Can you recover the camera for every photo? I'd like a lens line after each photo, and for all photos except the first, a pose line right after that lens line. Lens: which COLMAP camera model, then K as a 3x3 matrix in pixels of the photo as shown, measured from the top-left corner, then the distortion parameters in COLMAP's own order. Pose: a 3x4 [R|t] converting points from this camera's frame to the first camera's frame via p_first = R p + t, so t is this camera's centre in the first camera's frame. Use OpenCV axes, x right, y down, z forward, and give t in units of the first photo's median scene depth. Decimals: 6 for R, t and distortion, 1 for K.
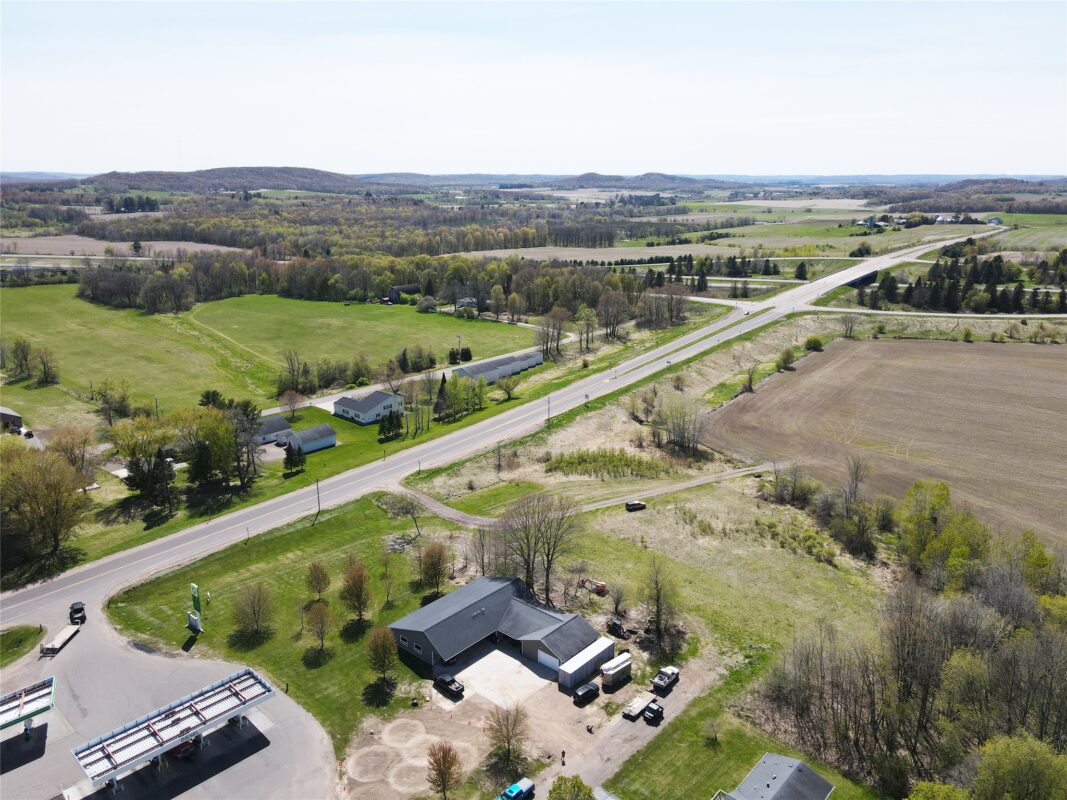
lens RADIAL K [[782.7, 0, 532.7], [0, 782.7, 404.6], [0, 0, 1]] dist [0.008341, 0.015179]
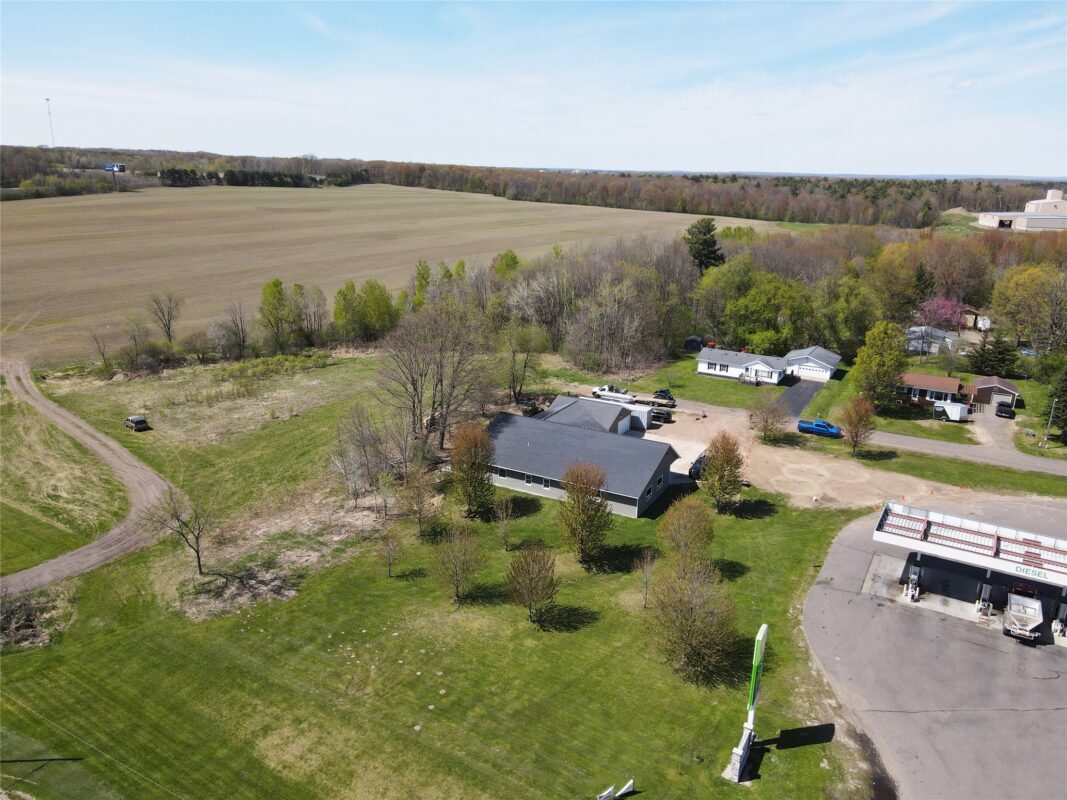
lens RADIAL K [[782.7, 0, 536.0], [0, 782.7, 398.0], [0, 0, 1]] dist [0.008341, 0.015179]
pose [[-0.221503, -0.281772, 0.933564, -0.652662], [0.250322, 0.908836, 0.333701, -0.020188], [-0.942484, 0.307607, -0.130776, 1.007124]]
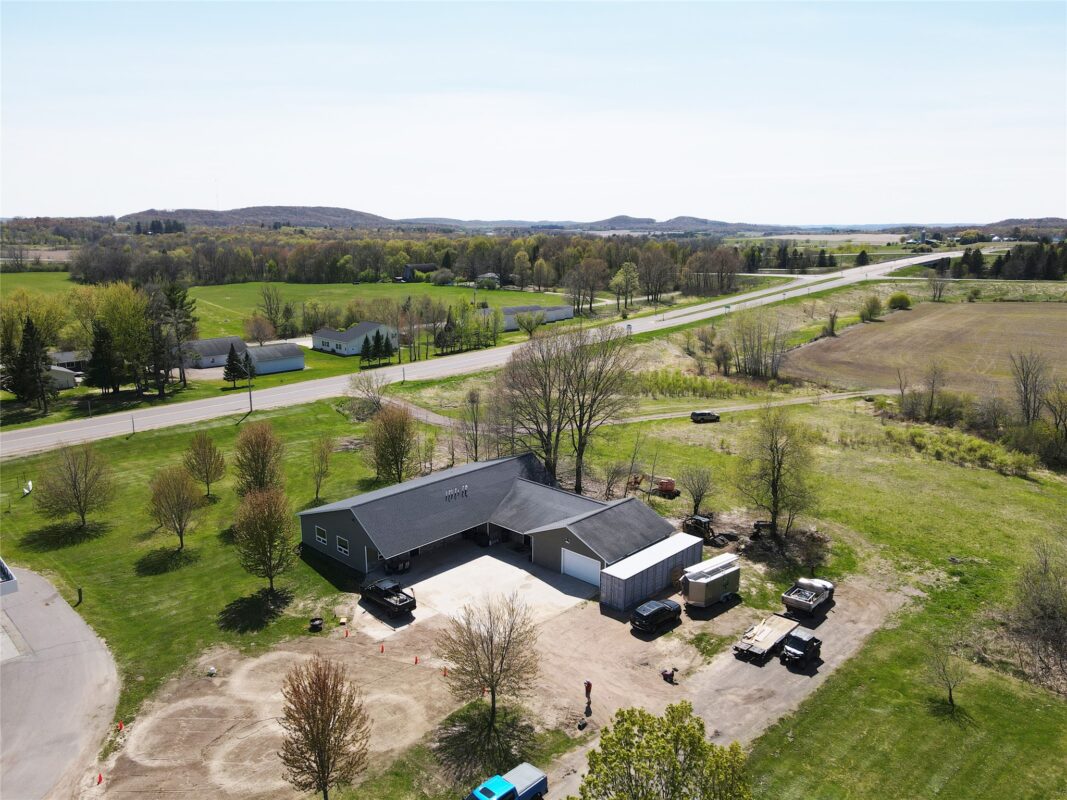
lens RADIAL K [[782.7, 0, 534.2], [0, 782.7, 403.2], [0, 0, 1]] dist [0.008341, 0.015179]
pose [[0.999291, 0.010440, -0.036169, 0.005426], [-0.012738, 0.997876, -0.063889, 0.210273], [0.035425, 0.064305, 0.997301, 0.386926]]
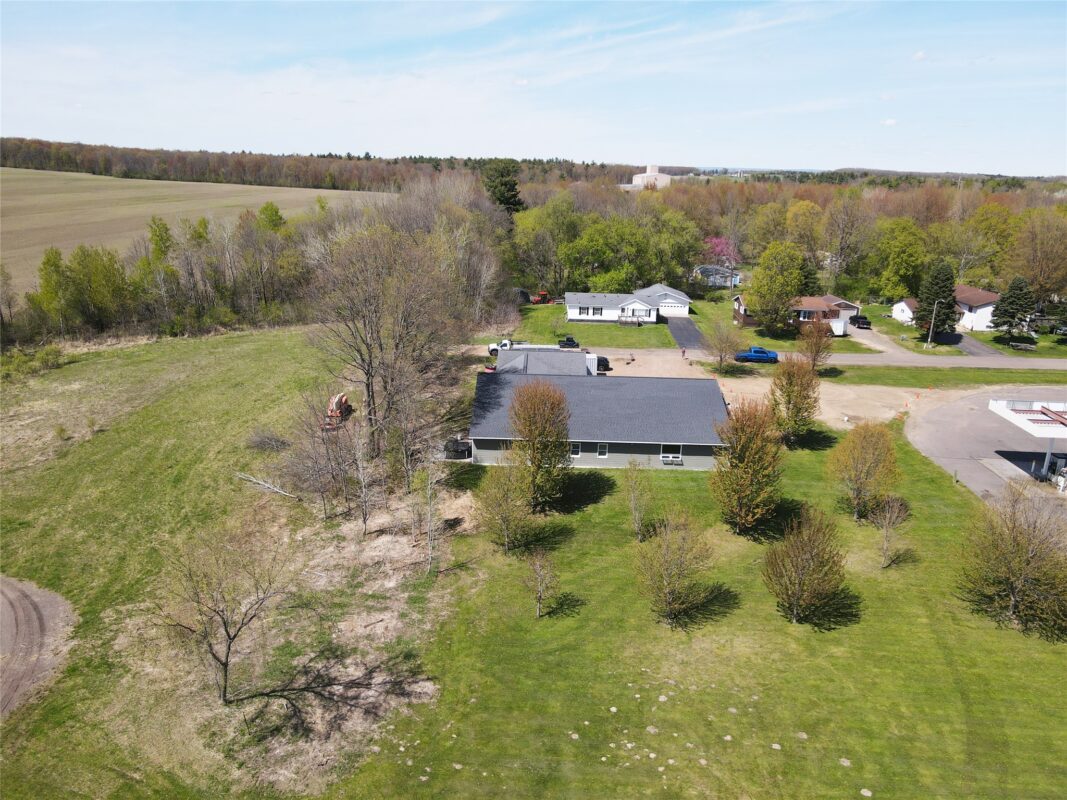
lens RADIAL K [[782.7, 0, 535.2], [0, 782.7, 402.3], [0, 0, 1]] dist [0.008341, 0.015179]
pose [[-0.650029, -0.236196, 0.722270, -0.407622], [0.189181, 0.870245, 0.454845, 0.004302], [-0.735985, 0.432302, -0.521000, 1.194449]]
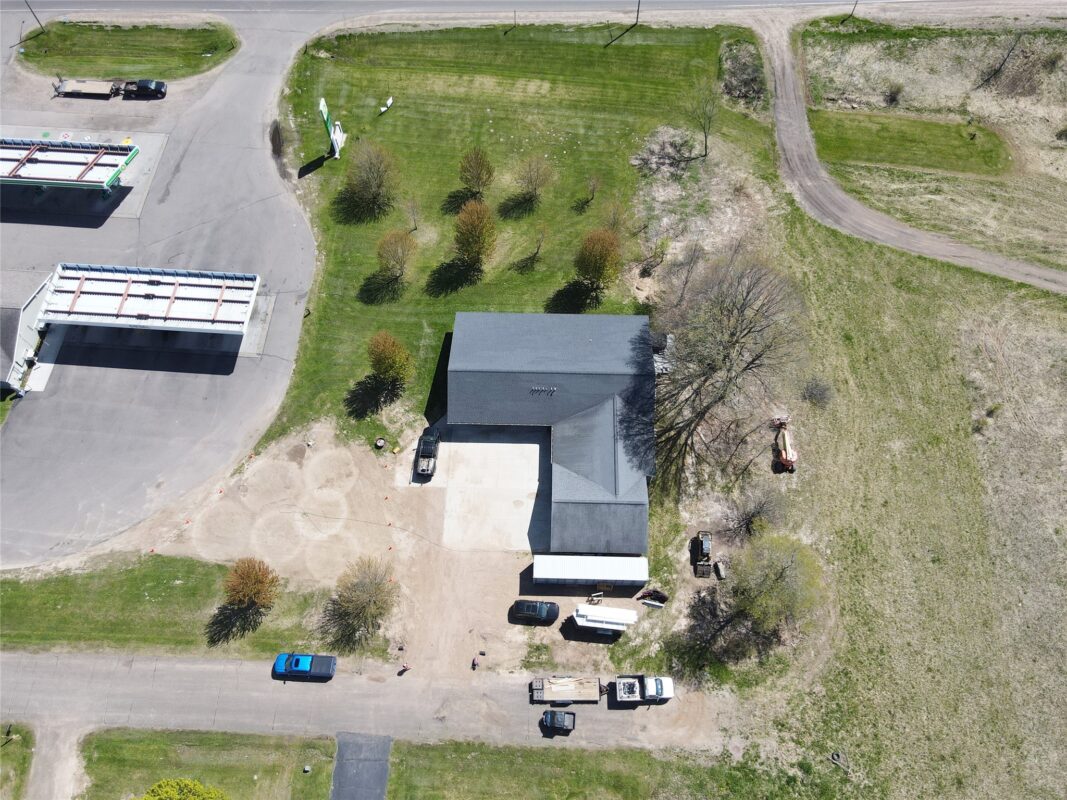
lens RADIAL K [[782.7, 0, 533.9], [0, 782.7, 398.7], [0, 0, 1]] dist [0.008341, 0.015179]
pose [[0.638602, 0.687719, -0.345298, 0.138808], [-0.212707, 0.588975, 0.779656, -0.210796], [0.739556, -0.424442, 0.522403, 0.575162]]
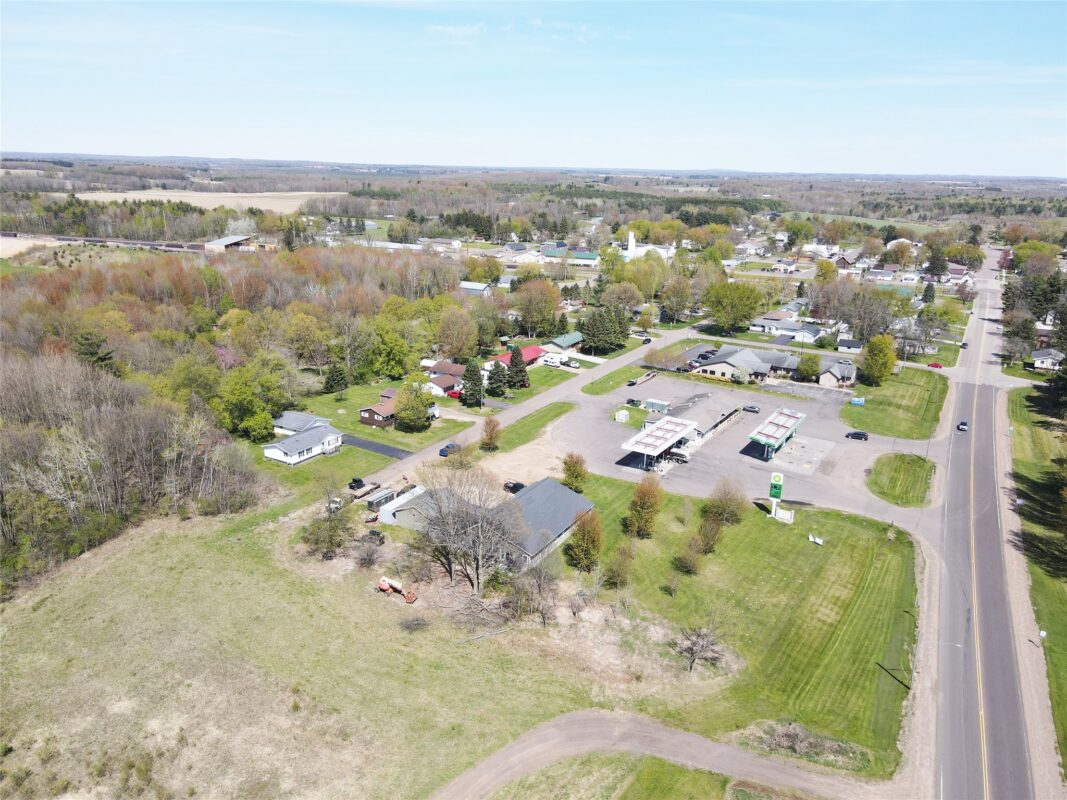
lens RADIAL K [[782.7, 0, 536.7], [0, 782.7, 400.9], [0, 0, 1]] dist [0.008341, 0.015179]
pose [[-0.978255, 0.037336, -0.204017, 0.092830], [-0.080987, 0.836812, 0.541468, -0.362949], [0.190940, 0.546216, -0.815592, 1.580062]]
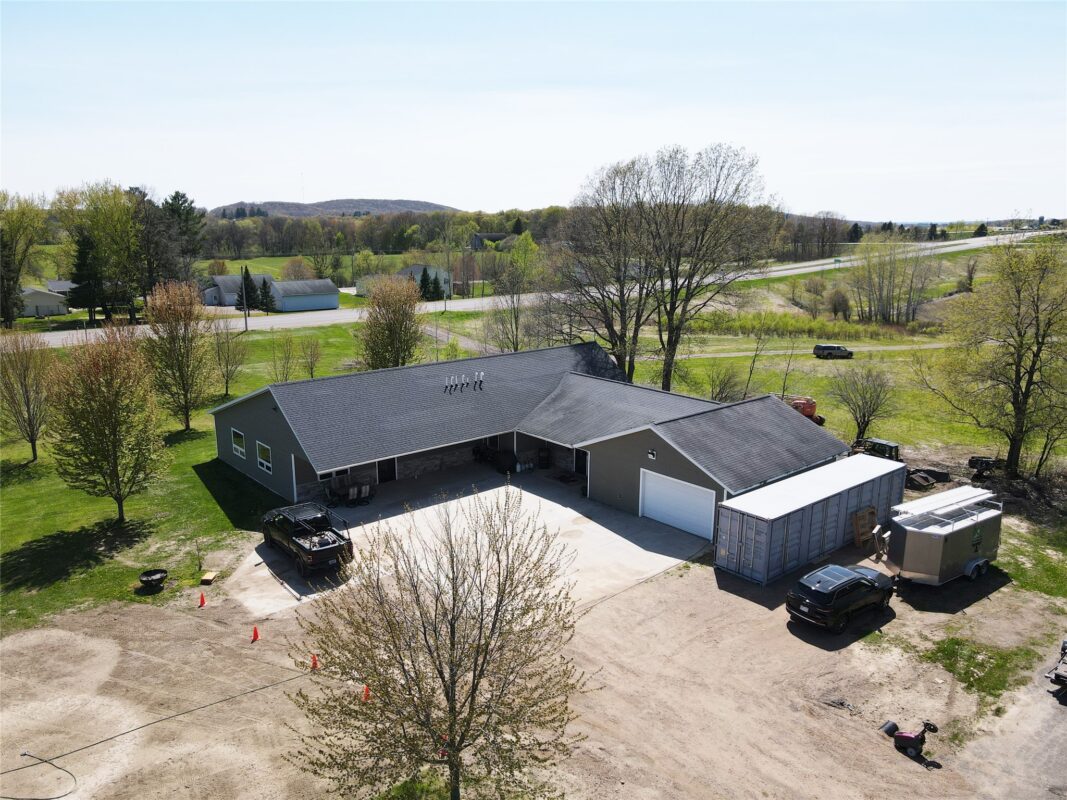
lens RADIAL K [[782.7, 0, 533.9], [0, 782.7, 400.2], [0, 0, 1]] dist [0.008341, 0.015179]
pose [[0.990719, 0.035188, -0.131290, 0.004209], [-0.043593, 0.997142, -0.061709, 0.259909], [0.128743, 0.066860, 0.989422, 0.595071]]
